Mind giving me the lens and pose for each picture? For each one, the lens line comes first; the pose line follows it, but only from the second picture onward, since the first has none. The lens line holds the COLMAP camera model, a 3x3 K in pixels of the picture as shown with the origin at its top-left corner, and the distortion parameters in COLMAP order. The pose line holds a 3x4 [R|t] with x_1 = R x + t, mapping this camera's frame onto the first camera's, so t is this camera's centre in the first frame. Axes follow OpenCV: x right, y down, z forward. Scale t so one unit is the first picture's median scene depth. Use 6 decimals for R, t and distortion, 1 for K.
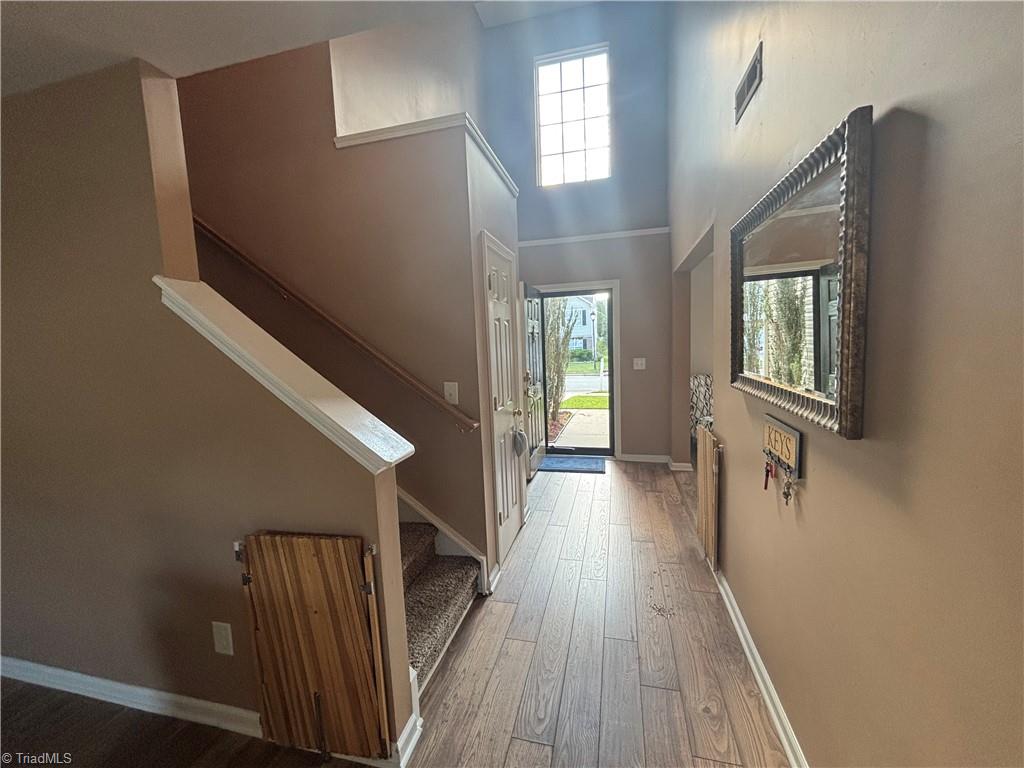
lens RADIAL K [[415.3, 0, 513.0], [0, 415.3, 386.6], [0, 0, 1]] dist [0.004220, -0.000591]
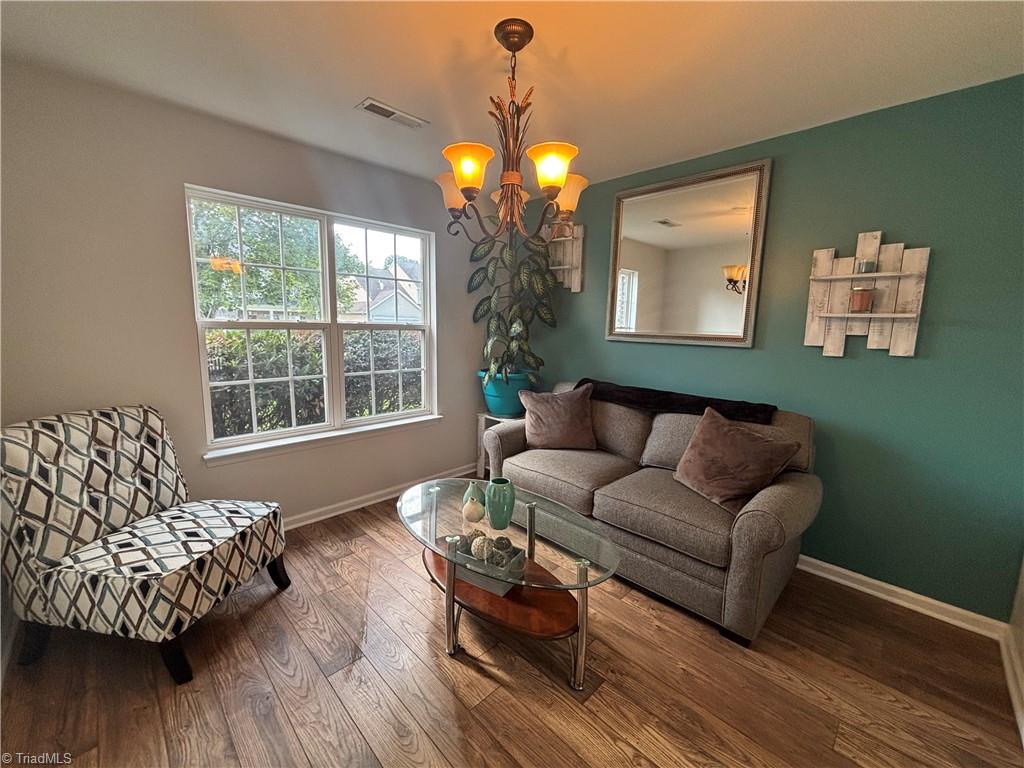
lens RADIAL K [[415.3, 0, 512.0], [0, 415.3, 382.2], [0, 0, 1]] dist [0.004220, -0.000591]
pose [[0.511767, -0.068327, 0.856403, 0.355028], [0.045695, 0.997586, 0.052285, -0.059167], [-0.857908, 0.012376, 0.513654, 0.529380]]
